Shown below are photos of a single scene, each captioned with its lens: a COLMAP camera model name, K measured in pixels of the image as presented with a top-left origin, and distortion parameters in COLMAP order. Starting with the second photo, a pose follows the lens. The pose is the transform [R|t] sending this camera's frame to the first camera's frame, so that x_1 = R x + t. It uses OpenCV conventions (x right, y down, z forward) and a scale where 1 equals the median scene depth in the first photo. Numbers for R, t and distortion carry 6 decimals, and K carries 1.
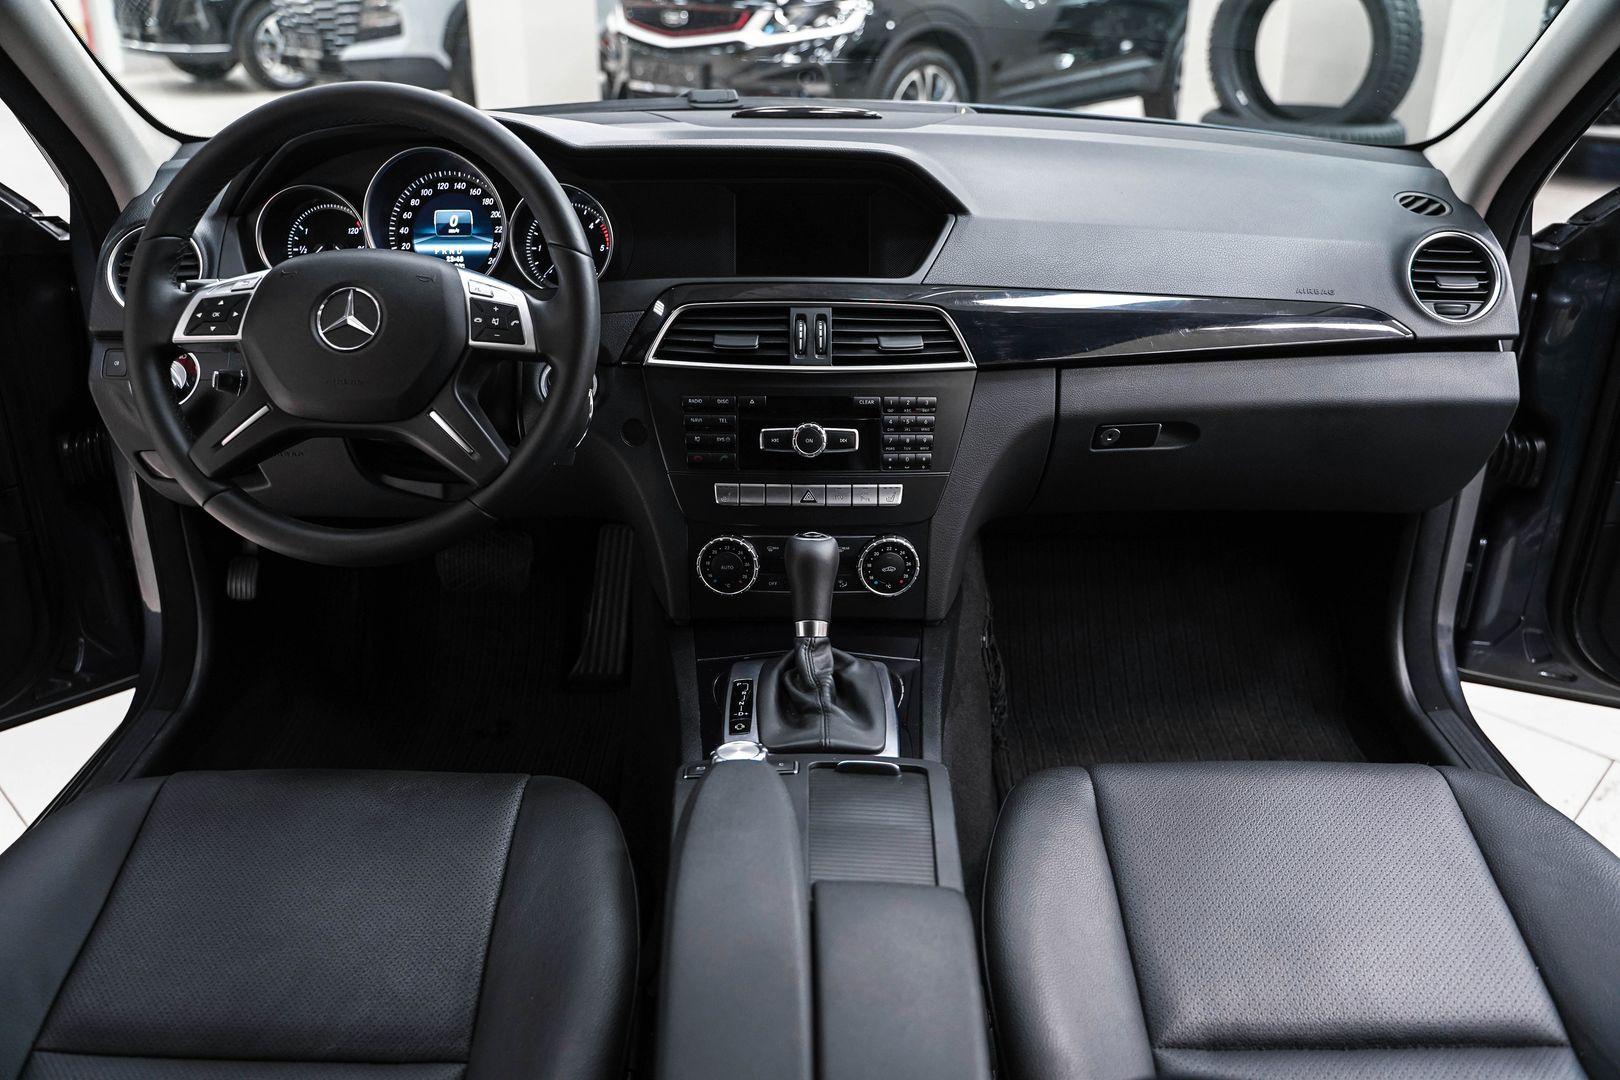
lens RADIAL K [[1308.1, 0, 810.0], [0, 1308.1, 540.0], [0, 0, 1]] dist [-0.127251, 0.107910]
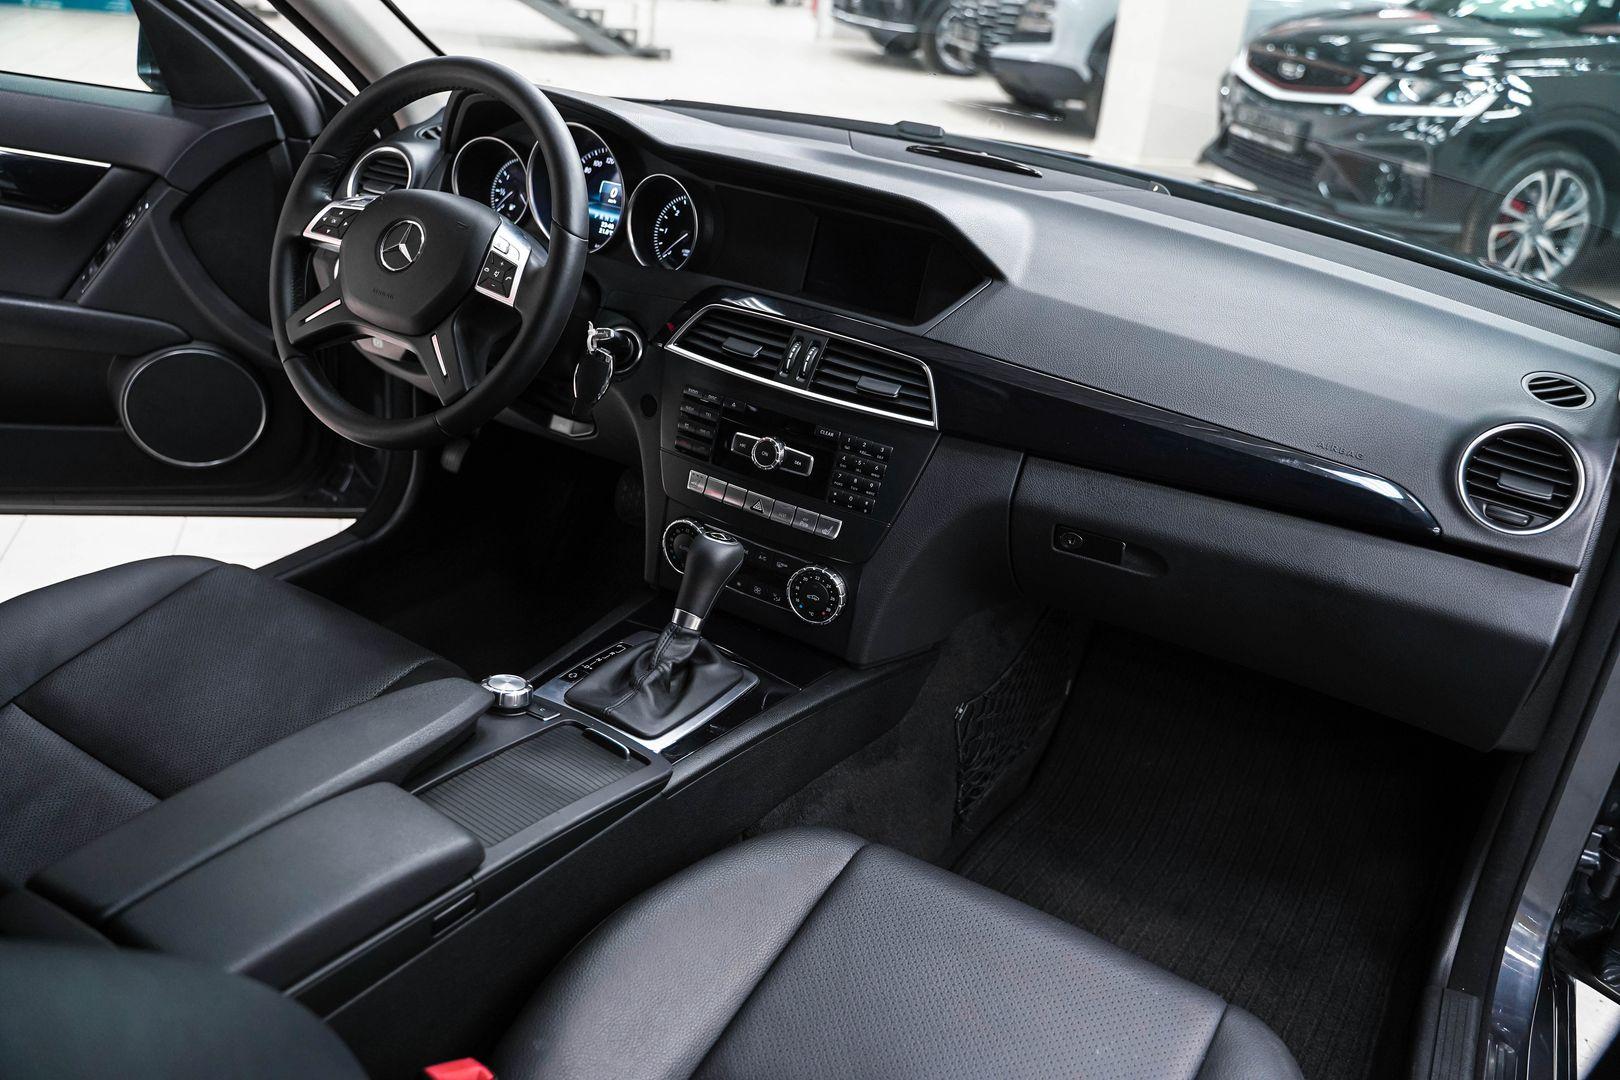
lens RADIAL K [[1308.1, 0, 810.0], [0, 1308.1, 540.0], [0, 0, 1]] dist [-0.127251, 0.107910]
pose [[0.857082, 0.296852, -0.421058, 0.485128], [-0.302479, 0.951559, 0.055153, -0.077609], [0.417033, 0.080090, 0.905356, 0.067846]]
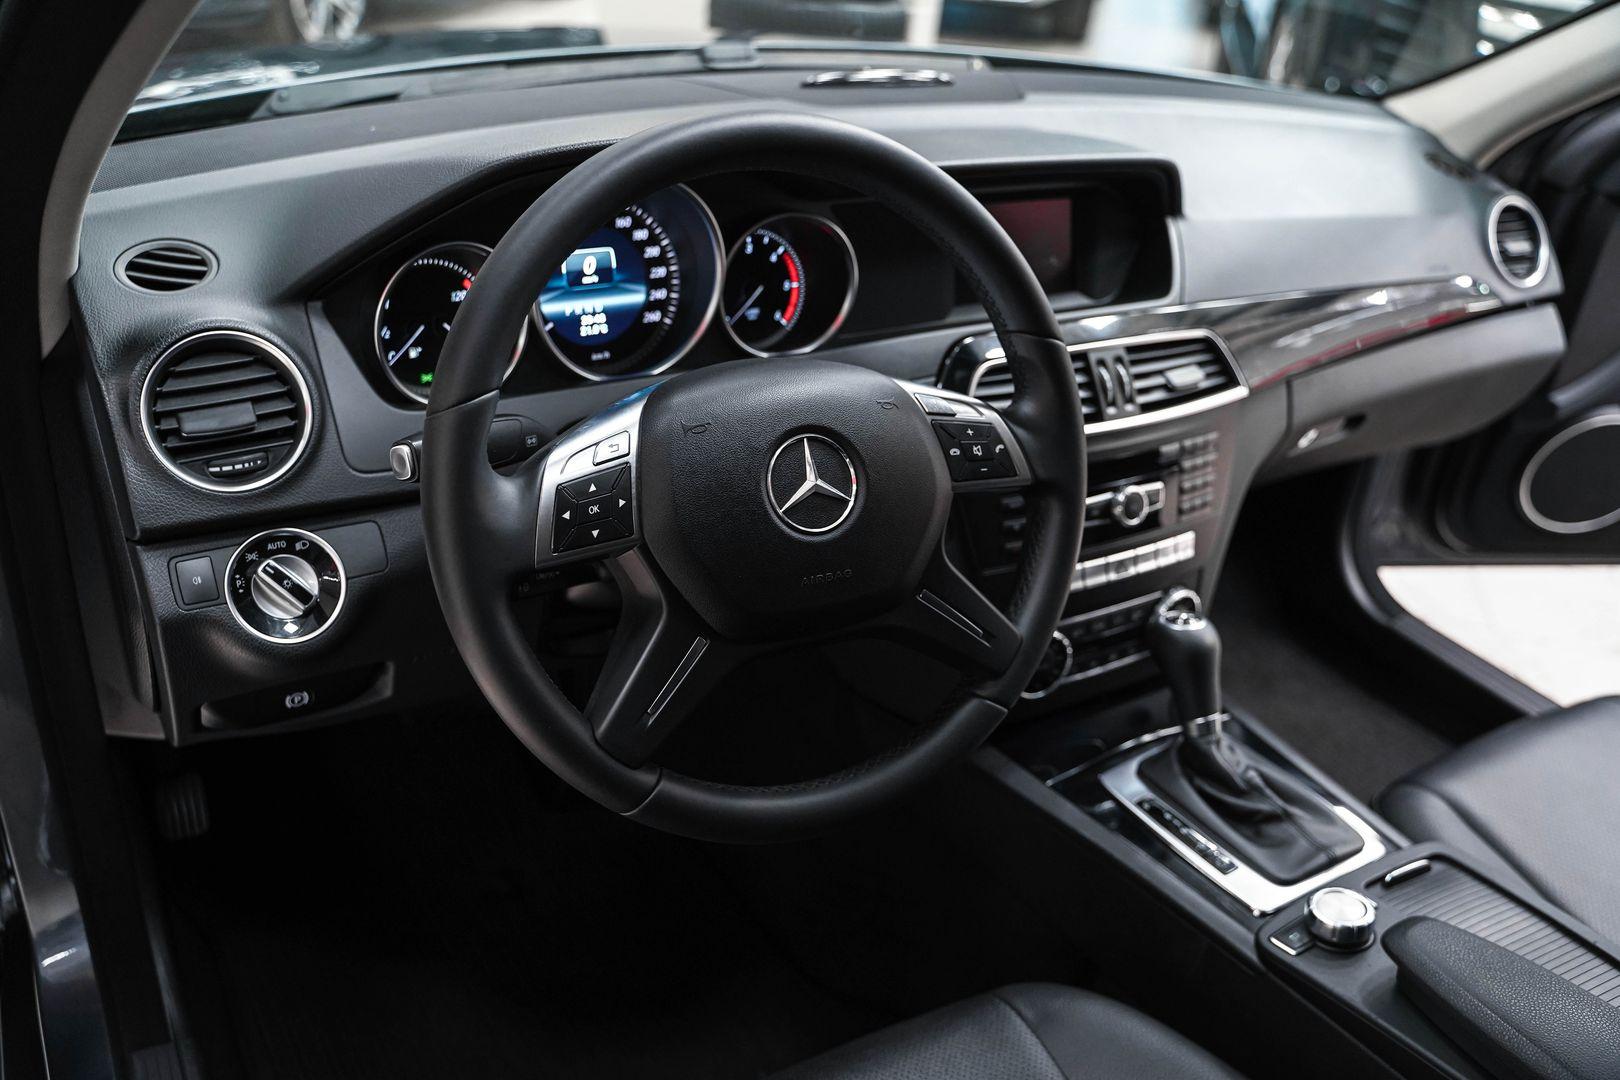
lens RADIAL K [[1308.1, 0, 810.0], [0, 1308.1, 540.0], [0, 0, 1]] dist [-0.127251, 0.107910]
pose [[0.861620, -0.191875, 0.469889, -0.580148], [0.137760, 0.979445, 0.147341, -0.206626], [-0.488501, -0.062220, 0.870342, 0.352979]]
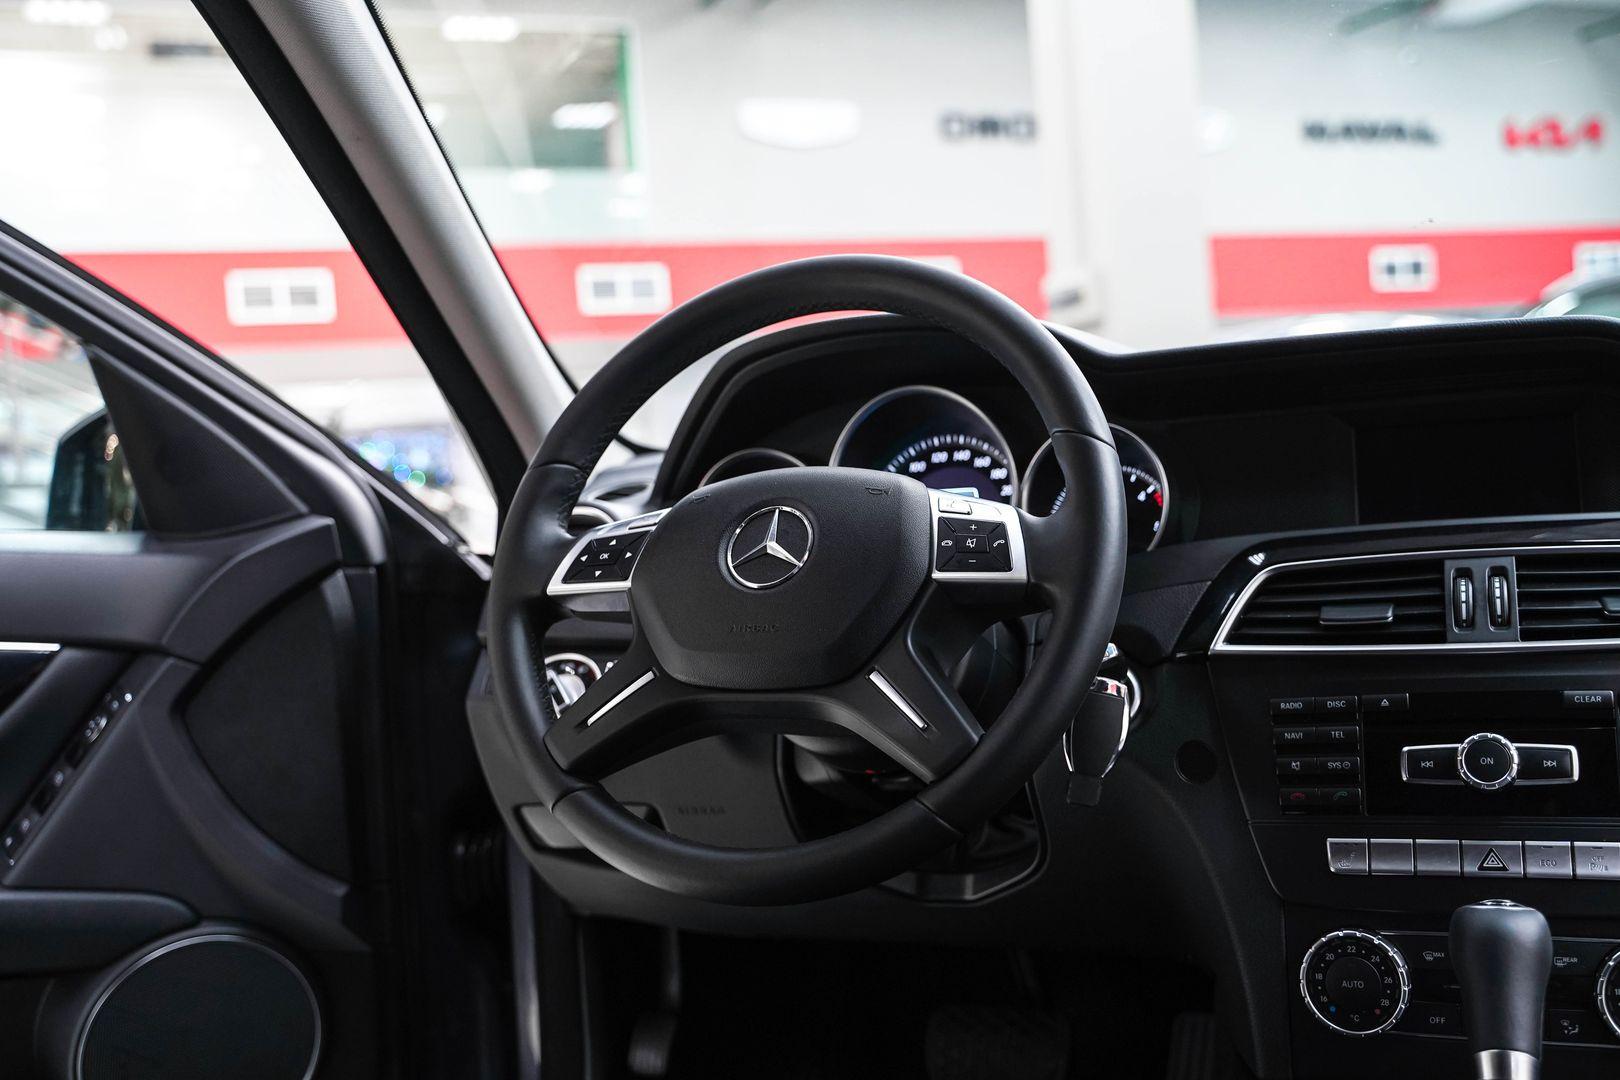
lens RADIAL K [[1706.0, 0, 810.0], [0, 1706.0, 540.0], [0, 0, 1]] dist [-0.007023, 0.028567]
pose [[0.919288, -0.062934, -0.388522, 0.023788], [-0.092263, 0.925170, -0.368168, 0.144262], [0.382620, 0.374299, 0.844691, 0.180158]]
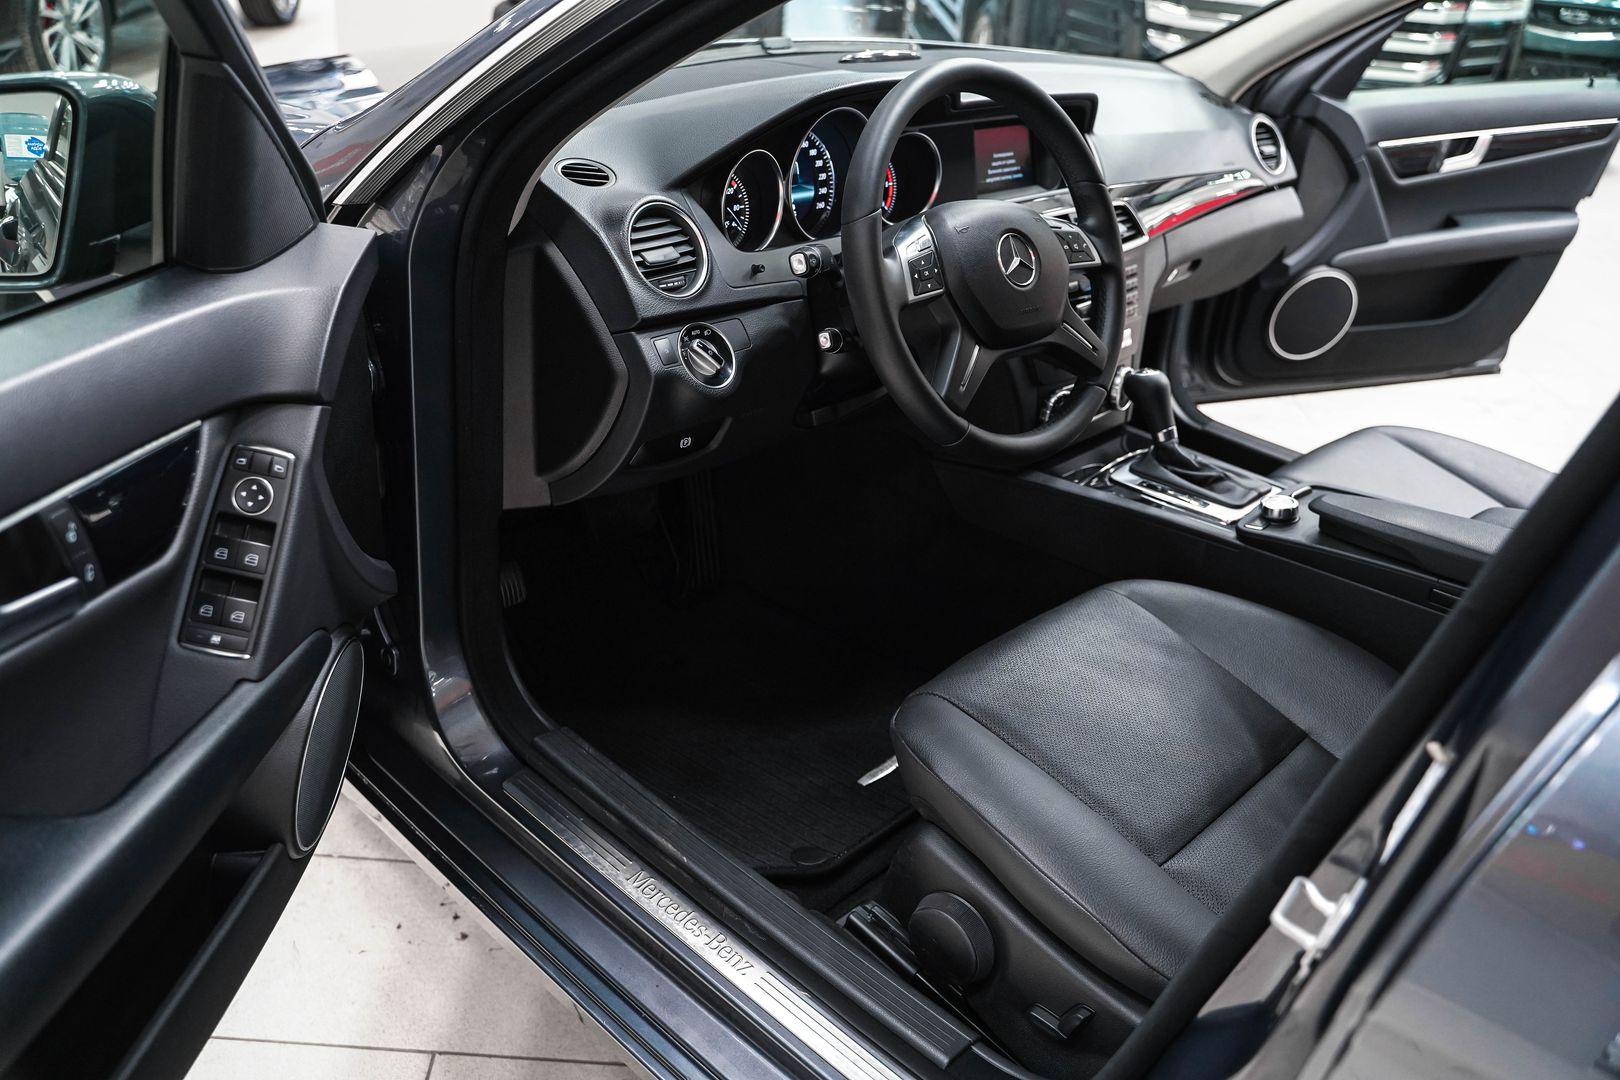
lens RADIAL K [[1308.1, 0, 810.0], [0, 1308.1, 540.0], [0, 0, 1]] dist [-0.127251, 0.107910]
pose [[0.700235, -0.288834, 0.652875, -1.165397], [0.228314, 0.957077, 0.178538, -0.154525], [-0.676419, 0.024041, 0.736124, 0.204423]]
